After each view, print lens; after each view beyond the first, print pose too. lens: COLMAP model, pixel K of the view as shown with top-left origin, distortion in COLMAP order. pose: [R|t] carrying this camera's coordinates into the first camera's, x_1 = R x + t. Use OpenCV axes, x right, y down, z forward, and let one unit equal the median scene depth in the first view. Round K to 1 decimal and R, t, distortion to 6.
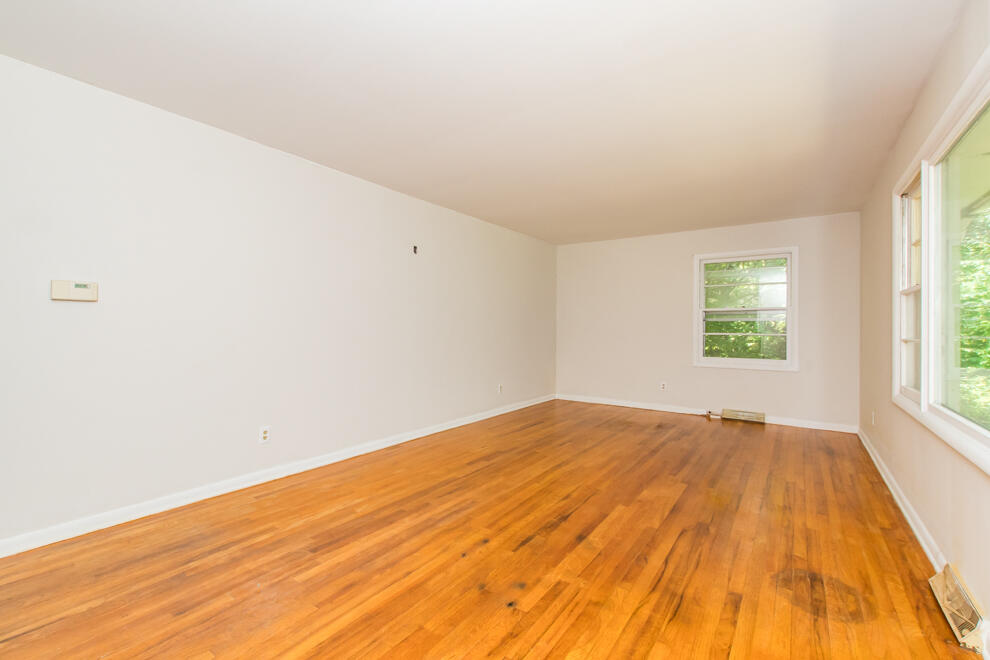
lens RADIAL K [[424.7, 0, 495.0], [0, 424.7, 330.0], [0, 0, 1]] dist [0.002601, -0.000173]
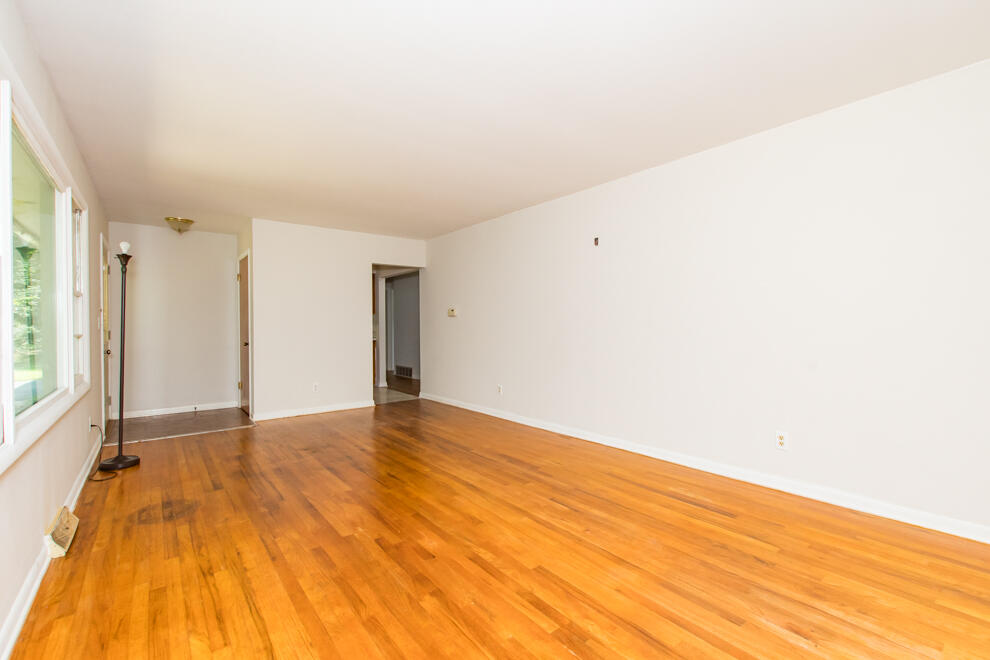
lens RADIAL K [[431.1, 0, 497.1], [0, 431.1, 327.9], [0, 0, 1]] dist [0.001354, -0.000245]
pose [[-0.273133, 0.002378, -0.961973, 1.373406], [-0.002016, 0.999993, 0.003045, 0.000268], [0.961974, 0.002771, -0.273127, 1.827555]]
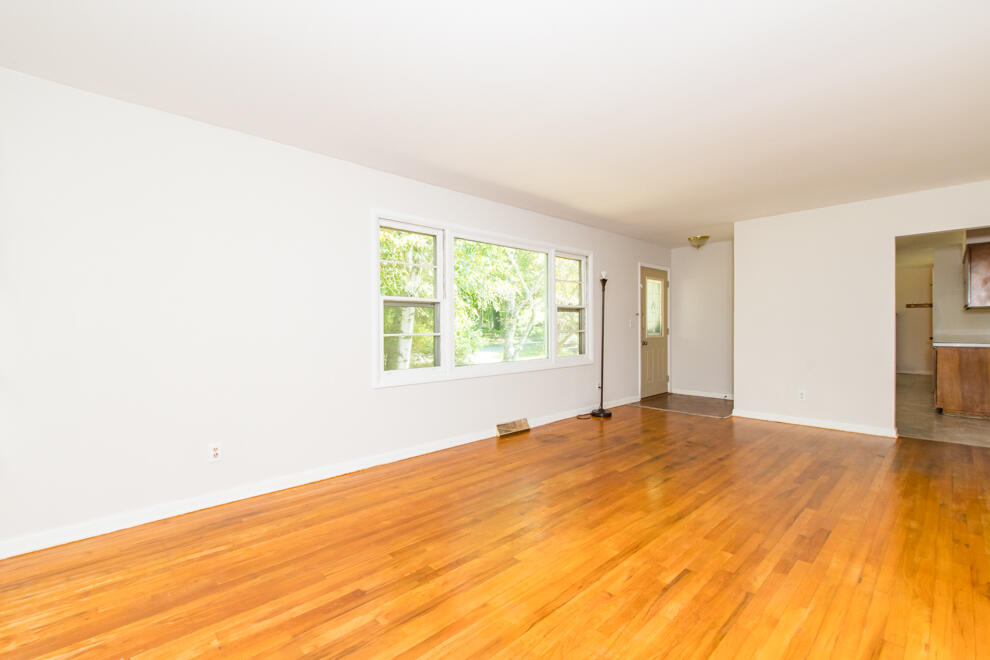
lens RADIAL K [[431.1, 0, 497.1], [0, 431.1, 327.9], [0, 0, 1]] dist [0.001354, -0.000245]
pose [[-0.980798, -0.000152, 0.195024, 0.444029], [0.002554, 0.999904, 0.013621, -0.017869], [-0.195007, 0.013858, -0.980704, 2.519309]]
